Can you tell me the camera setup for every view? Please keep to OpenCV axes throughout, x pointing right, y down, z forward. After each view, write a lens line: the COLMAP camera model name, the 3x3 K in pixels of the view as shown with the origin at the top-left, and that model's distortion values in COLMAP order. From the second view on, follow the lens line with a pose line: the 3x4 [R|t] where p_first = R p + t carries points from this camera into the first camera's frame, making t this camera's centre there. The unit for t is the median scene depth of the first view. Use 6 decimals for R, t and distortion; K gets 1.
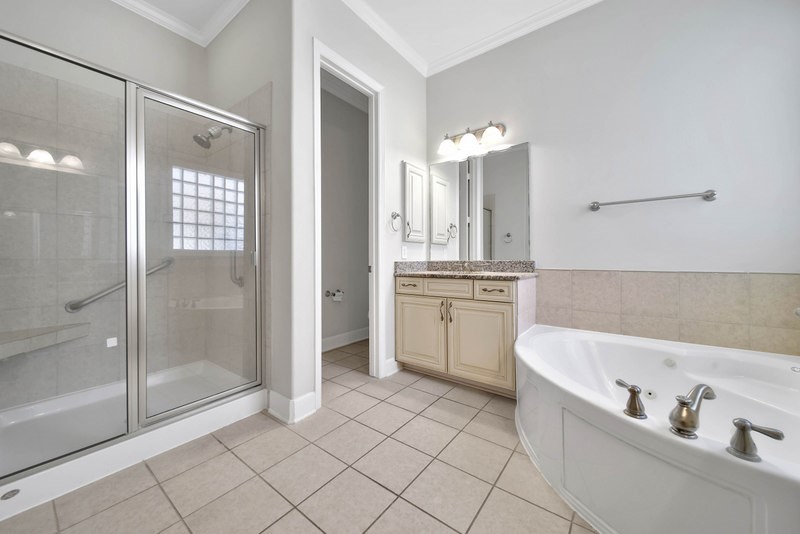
lens RADIAL K [[294.1, 0, 396.1], [0, 294.1, 259.3], [0, 0, 1]] dist [-0.001828, -0.000187]
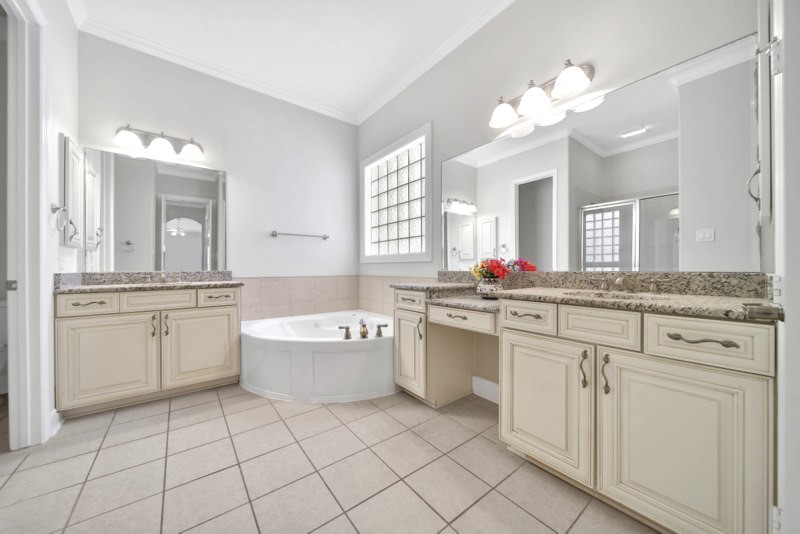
lens RADIAL K [[294.1, 0, 396.1], [0, 294.1, 259.3], [0, 0, 1]] dist [-0.001828, -0.000187]
pose [[0.250634, 0.030845, 0.967591, -0.559443], [-0.002437, 0.999509, -0.031231, -0.006684], [-0.968079, 0.005470, 0.250586, 0.026479]]
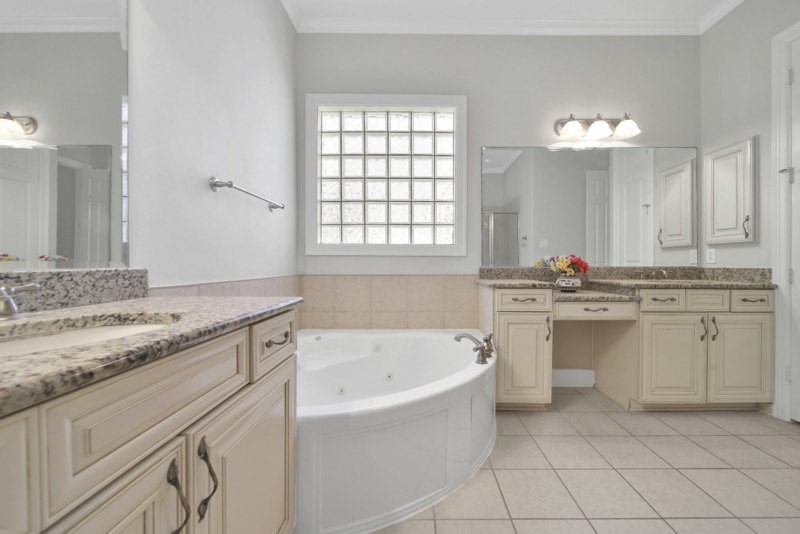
lens RADIAL K [[311.3, 0, 426.4], [0, 311.3, 262.1], [0, 0, 1]] dist [-0.001044, -0.000076]
pose [[-0.637186, 0.004871, 0.770694, -0.133076], [-0.004651, 0.999938, -0.010165, -0.002146], [-0.770696, -0.010061, -0.637124, 0.993662]]
